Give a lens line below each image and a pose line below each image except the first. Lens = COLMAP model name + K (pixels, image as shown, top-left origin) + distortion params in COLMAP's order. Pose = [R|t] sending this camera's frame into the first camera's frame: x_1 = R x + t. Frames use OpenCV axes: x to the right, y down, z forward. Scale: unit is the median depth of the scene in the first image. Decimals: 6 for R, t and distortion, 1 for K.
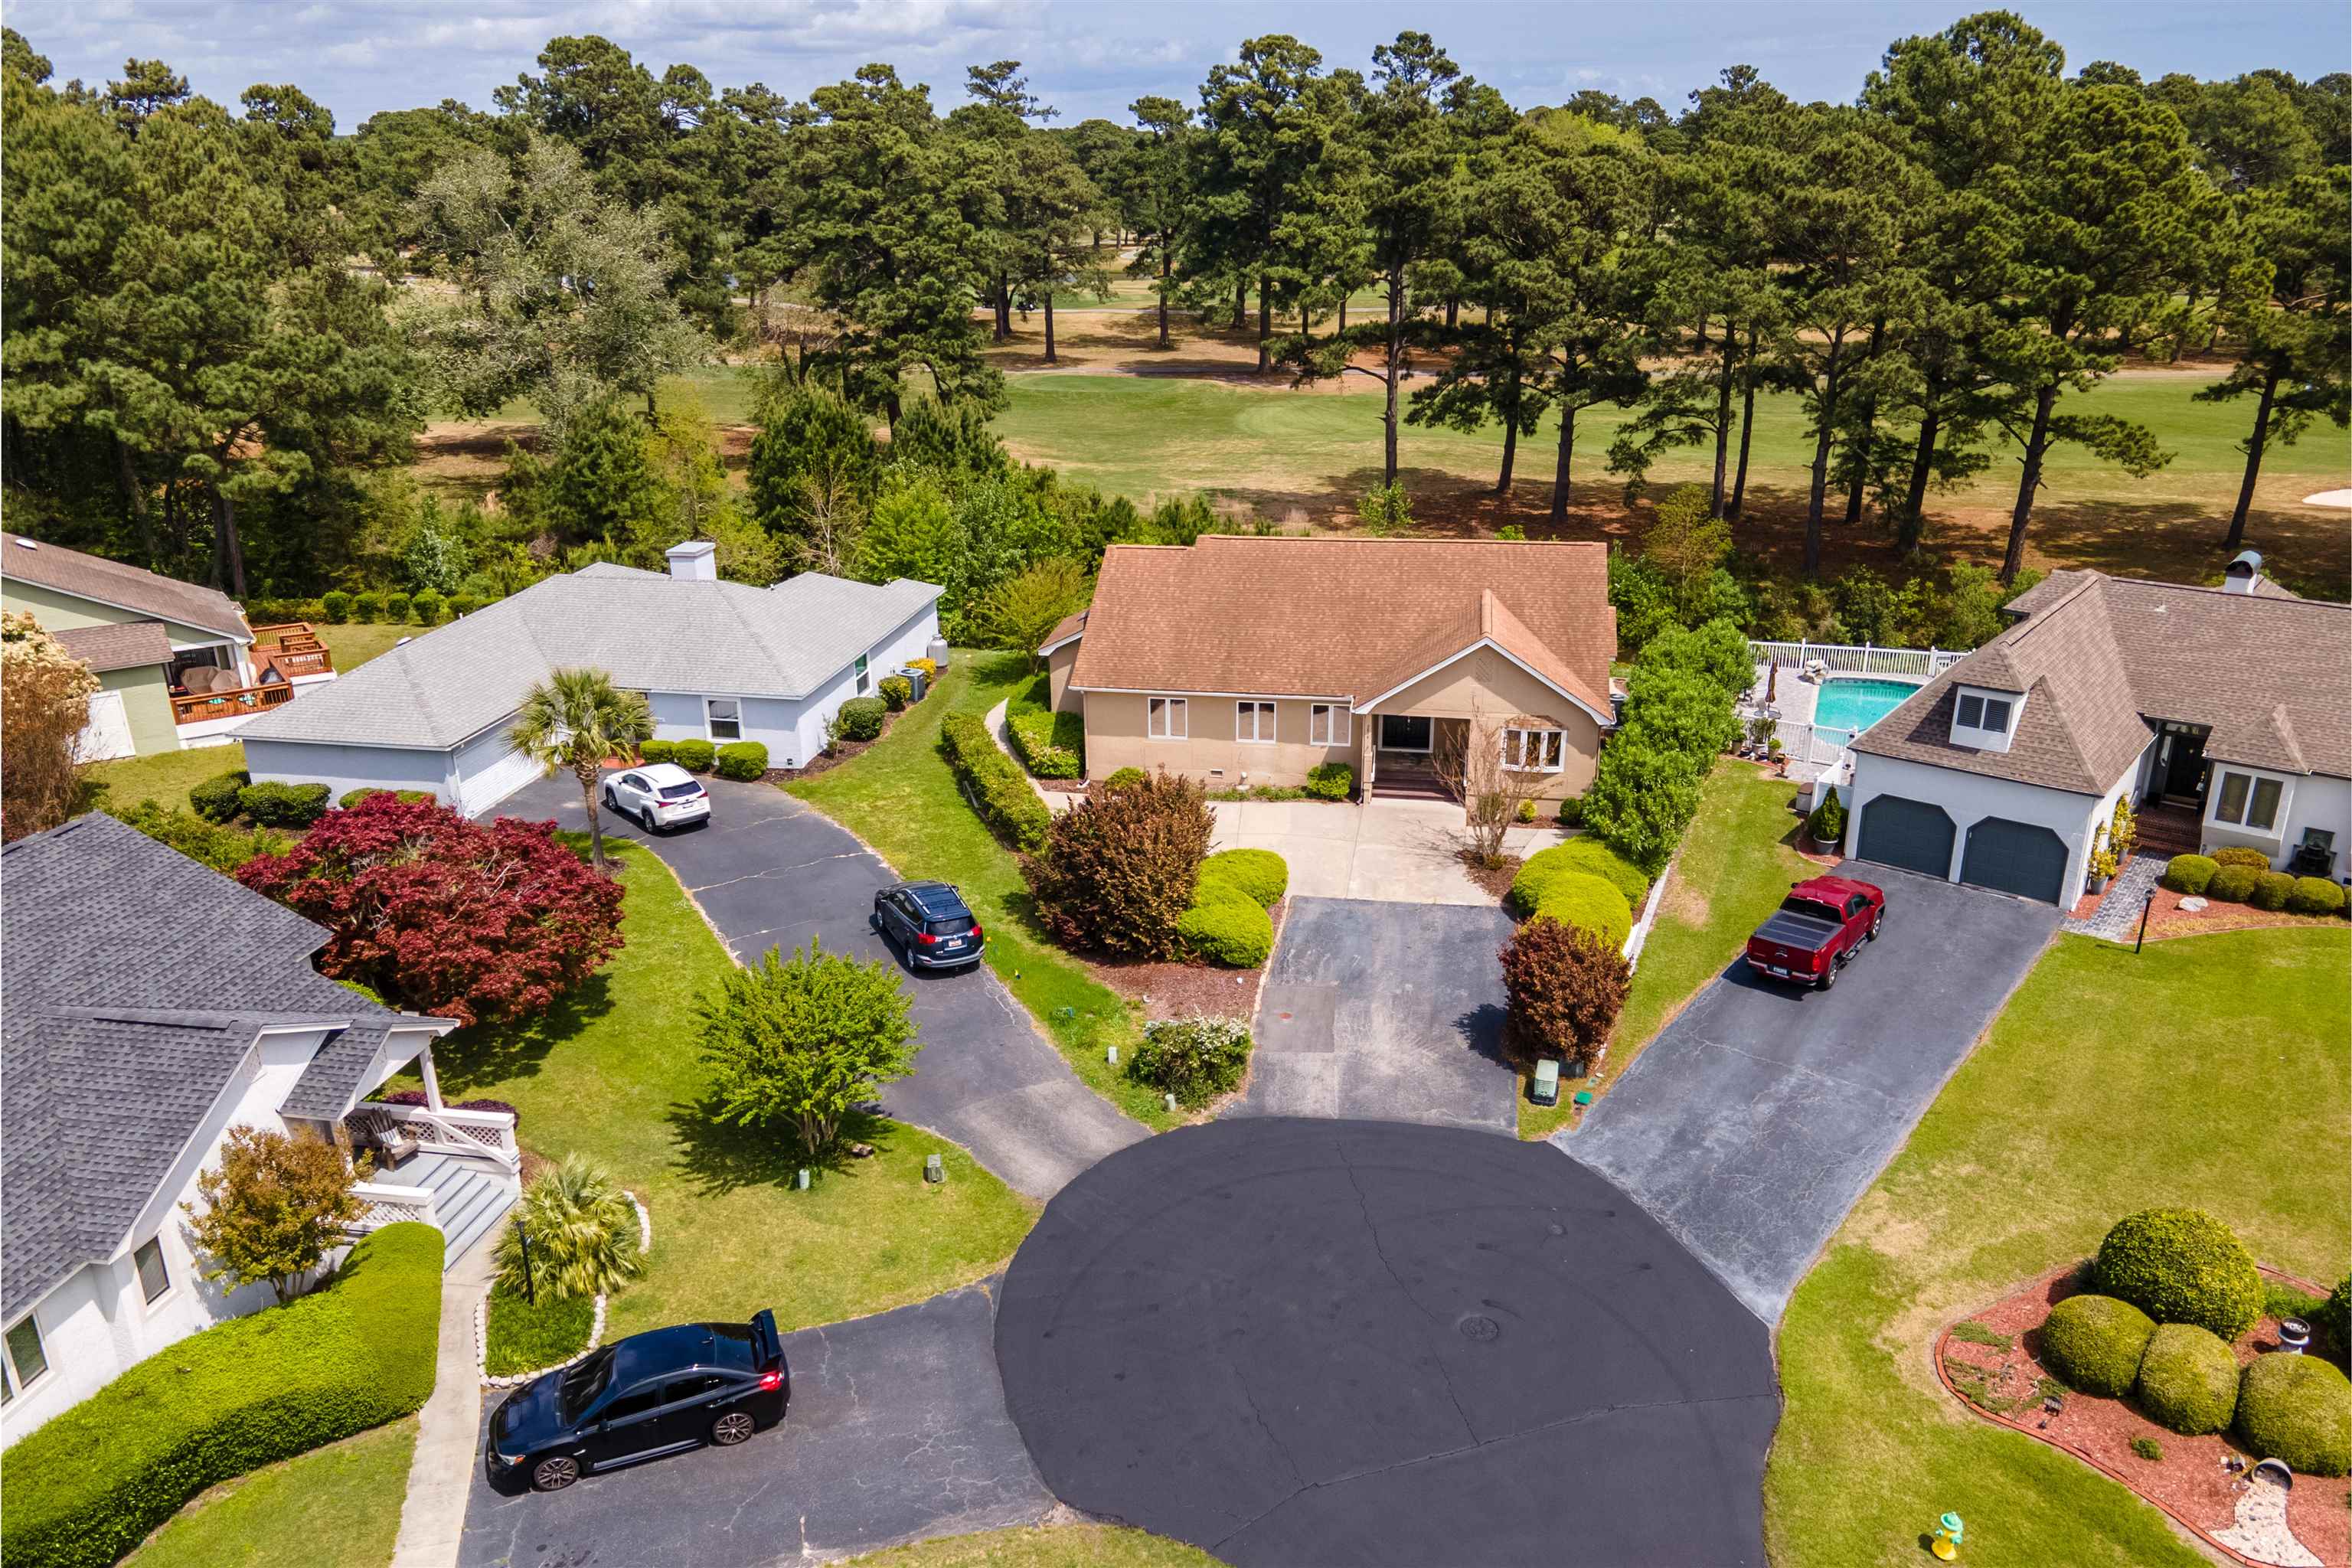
lens RADIAL K [[1682.4, 0, 1167.4], [0, 1682.4, 787.5], [0, 0, 1]] dist [0.024297, 0.009896]
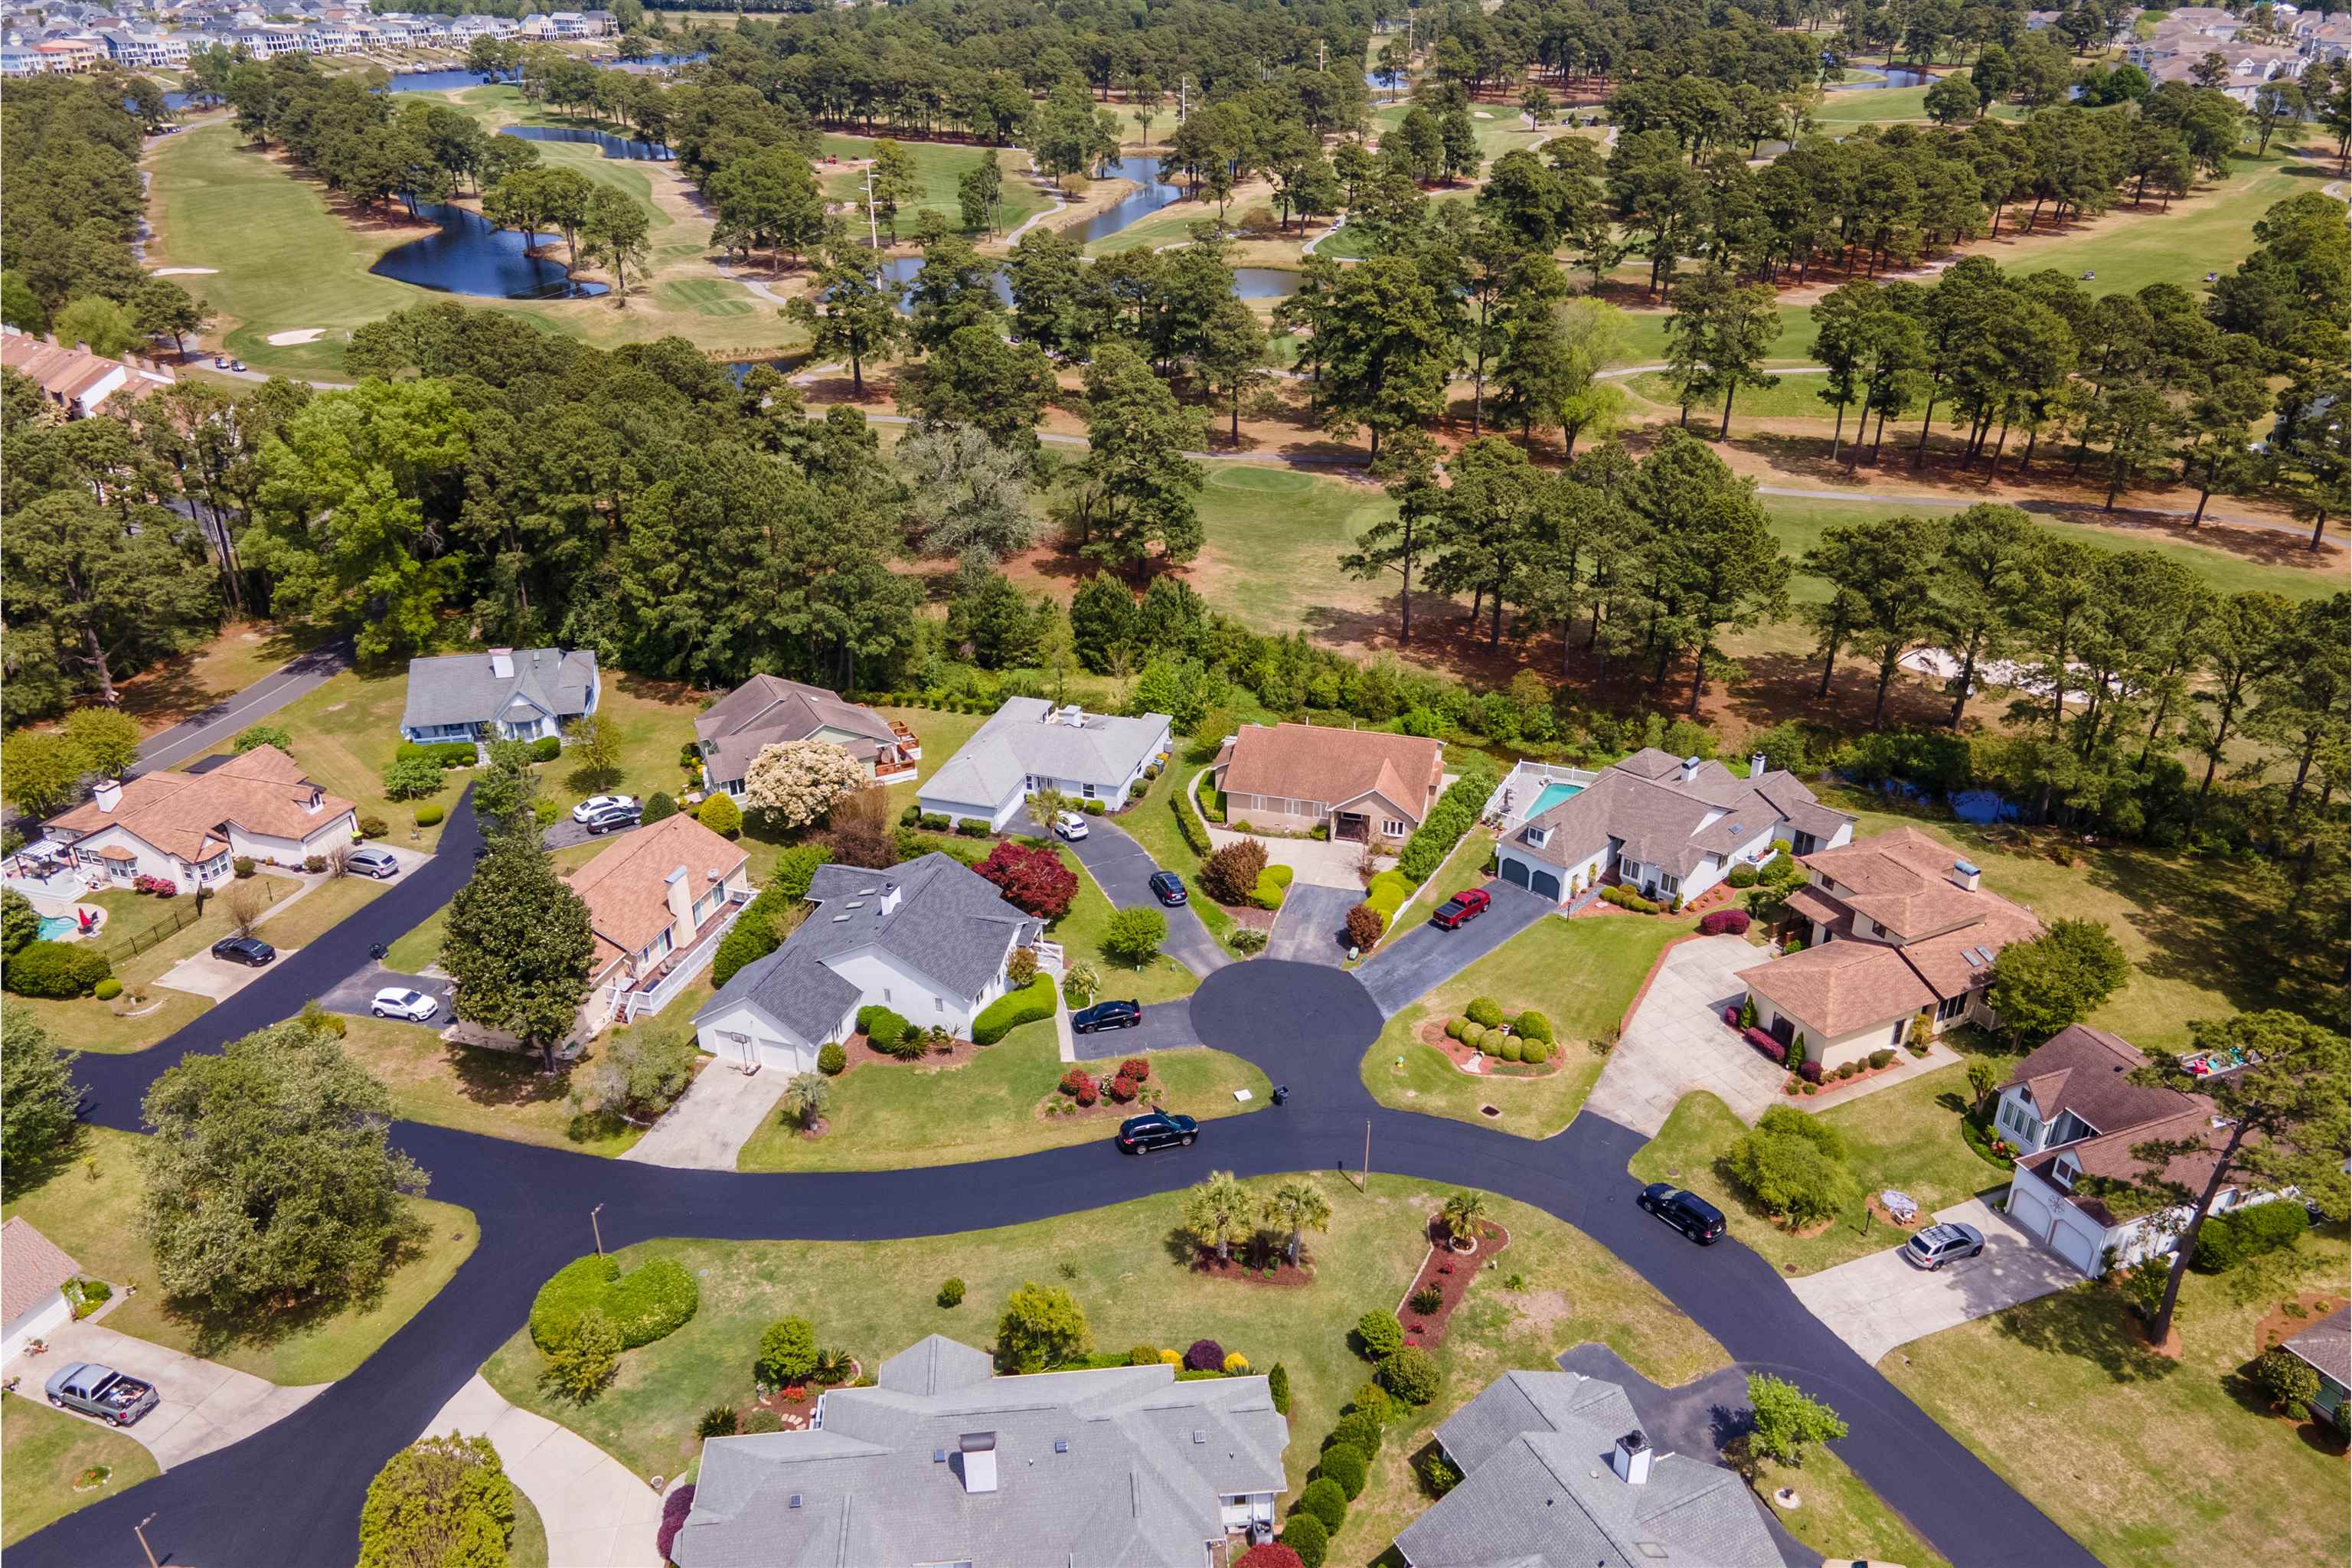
lens RADIAL K [[1682.4, 0, 1181.0], [0, 1682.4, 780.3], [0, 0, 1]] dist [0.024297, 0.009896]
pose [[0.994119, 0.052920, -0.094483, 0.145463], [-0.042270, 0.992881, 0.111361, -0.423023], [0.099704, -0.106712, 0.989278, -1.855565]]
